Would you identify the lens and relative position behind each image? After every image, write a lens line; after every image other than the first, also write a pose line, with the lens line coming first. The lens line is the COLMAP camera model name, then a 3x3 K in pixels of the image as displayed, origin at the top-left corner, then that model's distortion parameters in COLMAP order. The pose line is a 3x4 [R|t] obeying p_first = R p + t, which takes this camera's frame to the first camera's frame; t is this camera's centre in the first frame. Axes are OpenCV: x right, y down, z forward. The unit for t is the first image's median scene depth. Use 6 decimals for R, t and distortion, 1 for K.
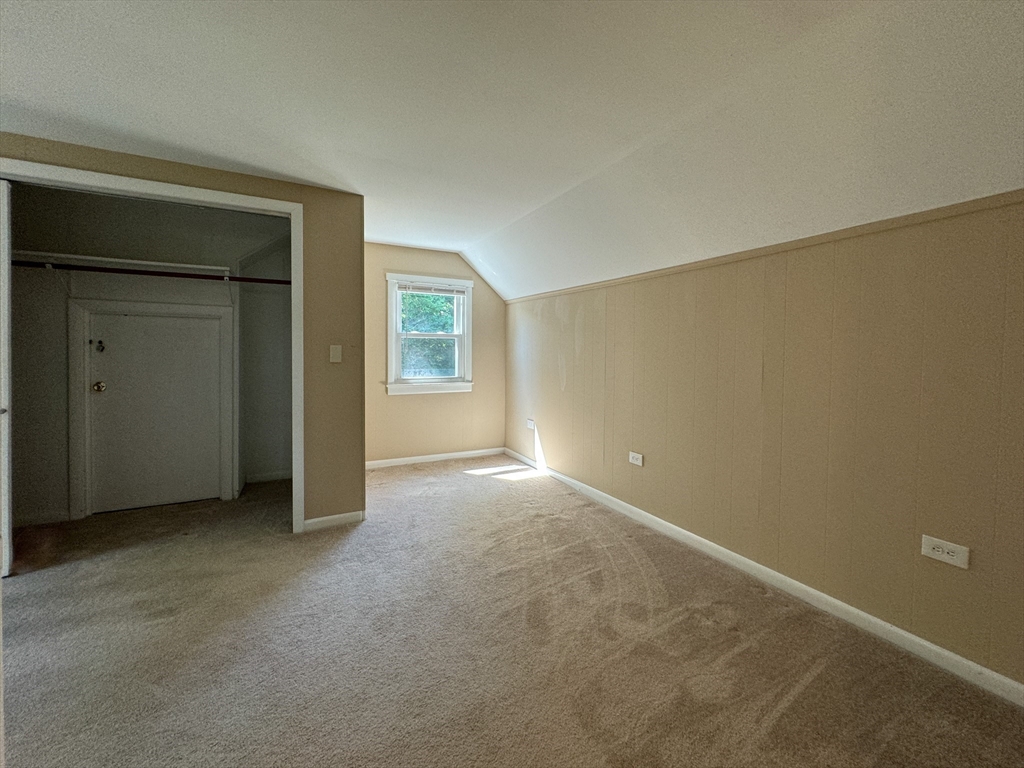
lens RADIAL K [[418.7, 0, 508.9], [0, 418.7, 383.3], [0, 0, 1]] dist [0.000397, 0.000221]
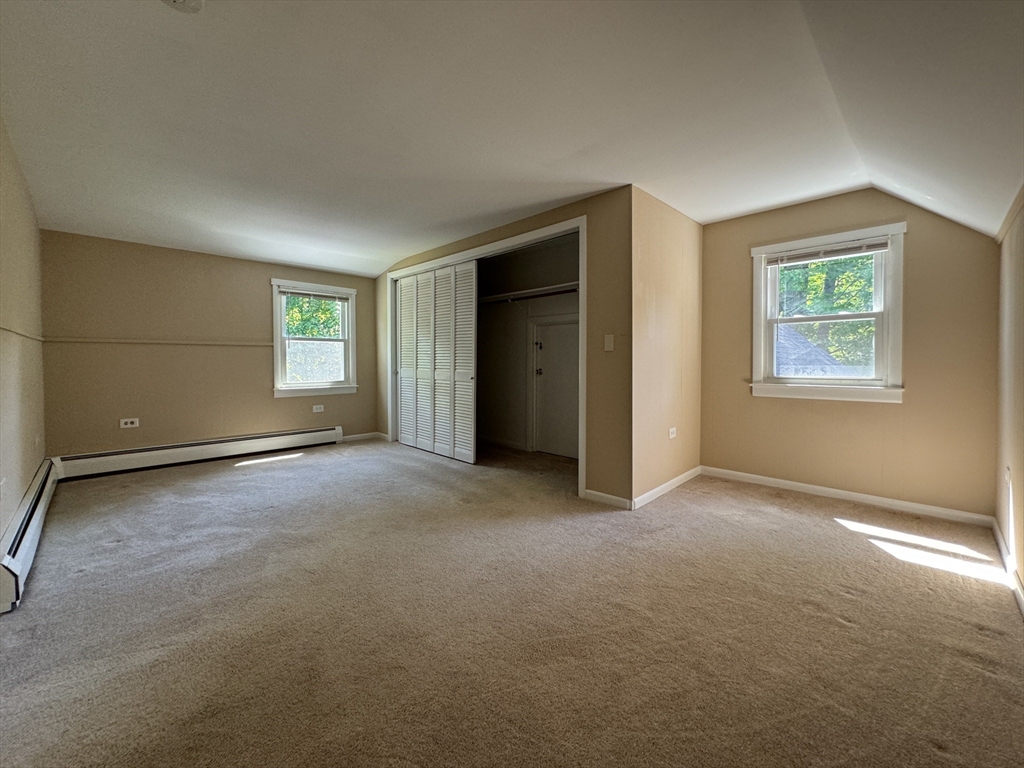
lens RADIAL K [[418.7, 0, 508.9], [0, 418.7, 383.3], [0, 0, 1]] dist [0.000397, 0.000221]
pose [[0.293053, 0.040905, -0.955221, 0.510621], [-0.069111, 0.997377, 0.021507, 0.026709], [0.953595, 0.059713, 0.295112, 0.421897]]
